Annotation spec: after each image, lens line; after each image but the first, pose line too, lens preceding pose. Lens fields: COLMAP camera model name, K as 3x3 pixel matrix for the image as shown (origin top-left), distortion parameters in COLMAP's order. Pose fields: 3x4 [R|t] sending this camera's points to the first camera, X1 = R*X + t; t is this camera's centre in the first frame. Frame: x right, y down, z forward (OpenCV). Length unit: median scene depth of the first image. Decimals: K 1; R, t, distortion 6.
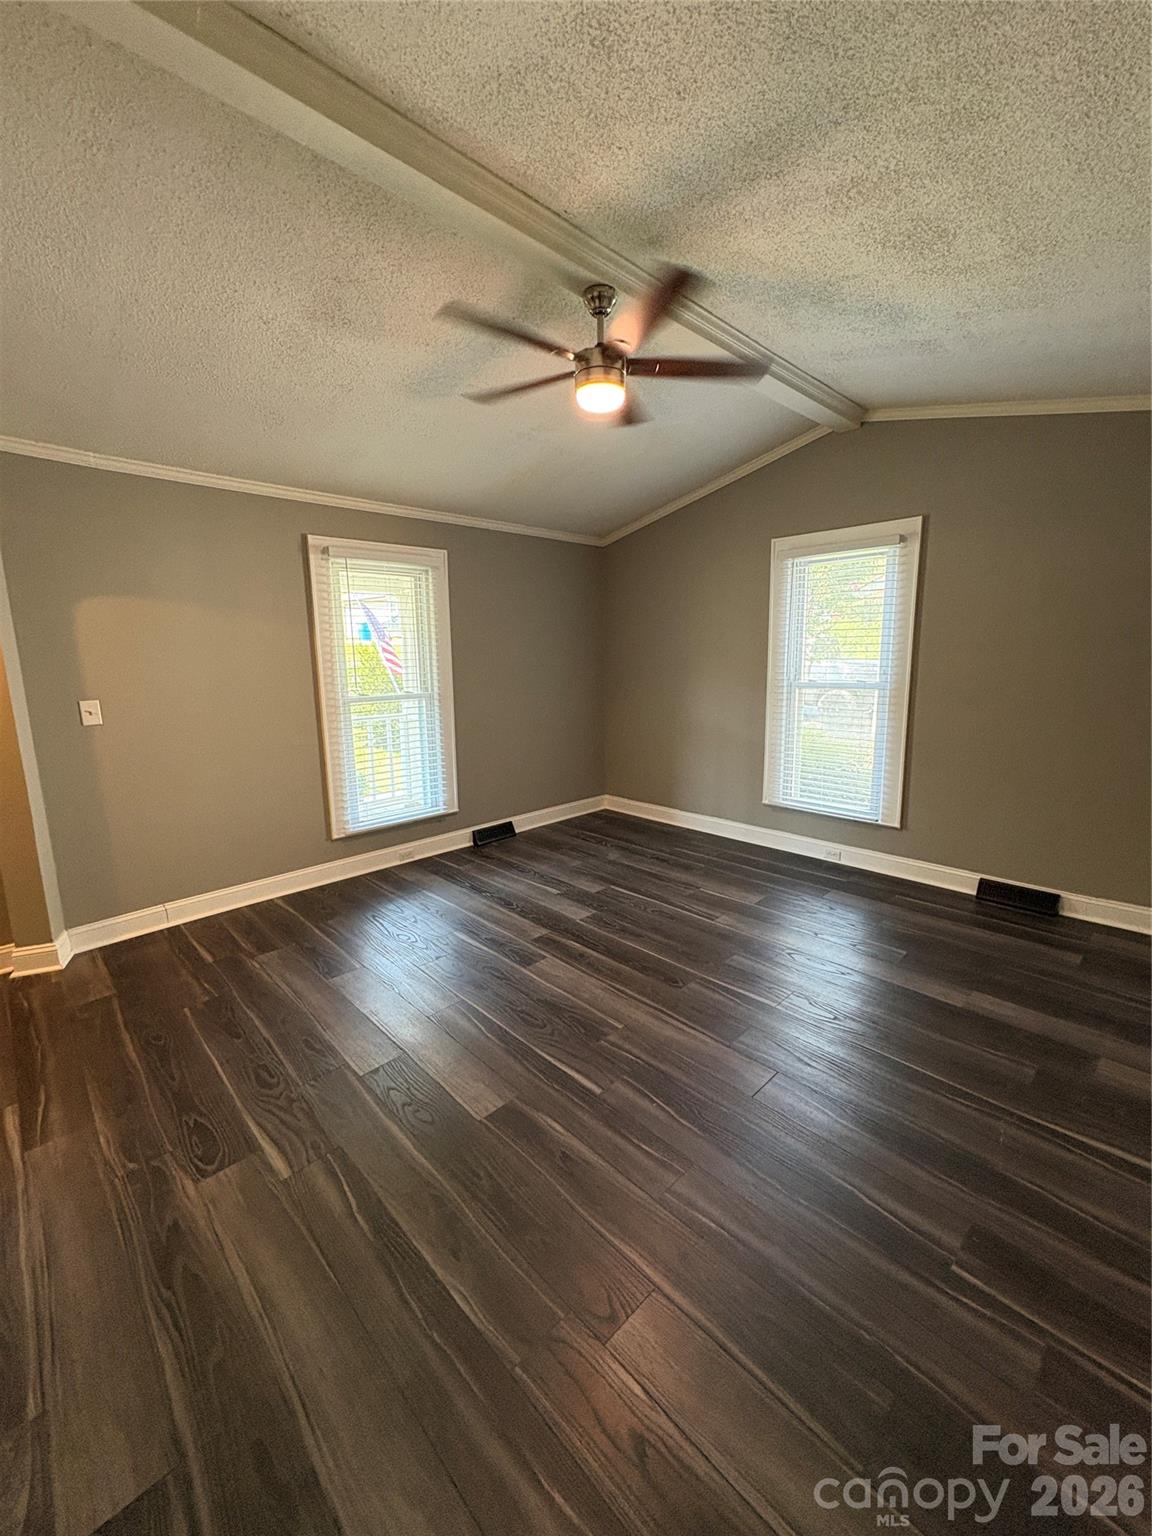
lens RADIAL K [[613.9, 0, 574.3], [0, 613.9, 763.4], [0, 0, 1]] dist [-0.001963, 0.000382]
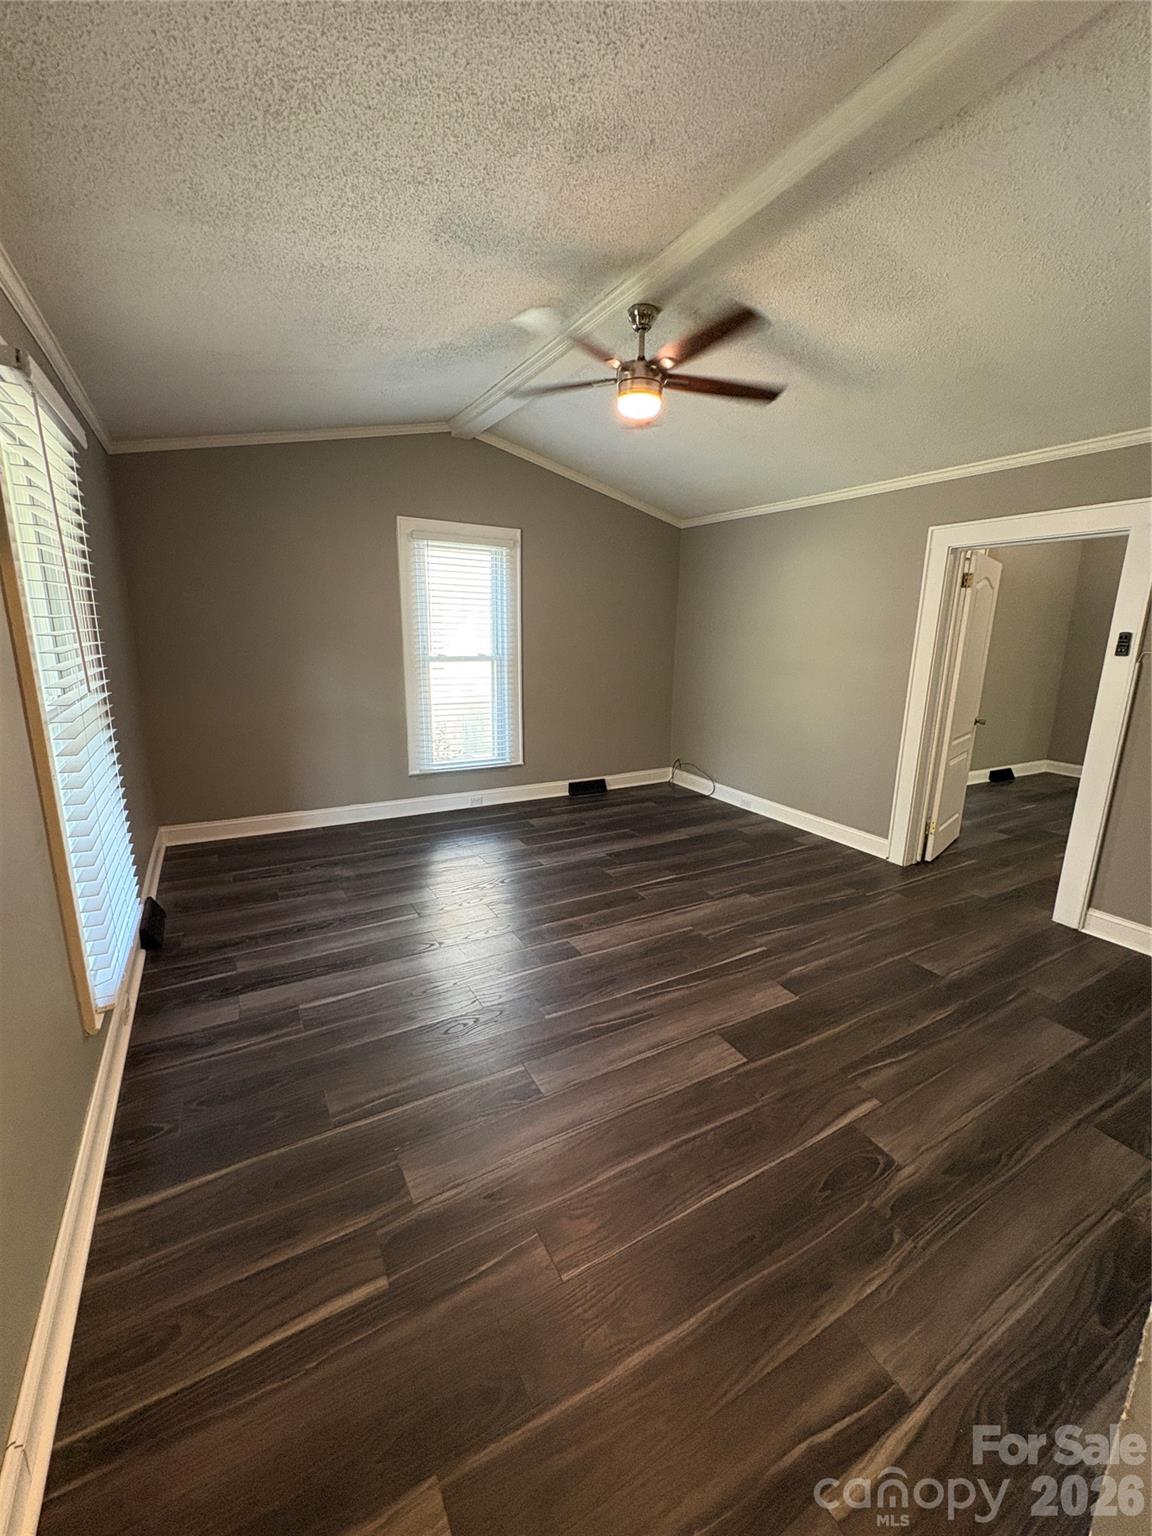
lens RADIAL K [[613.9, 0, 574.9], [0, 613.9, 764.2], [0, 0, 1]] dist [-0.001963, 0.000382]
pose [[0.241349, -0.191977, 0.951260, -0.963057], [0.143486, 0.976523, 0.160671, -0.125981], [-0.959772, 0.097715, 0.263228, 0.720746]]
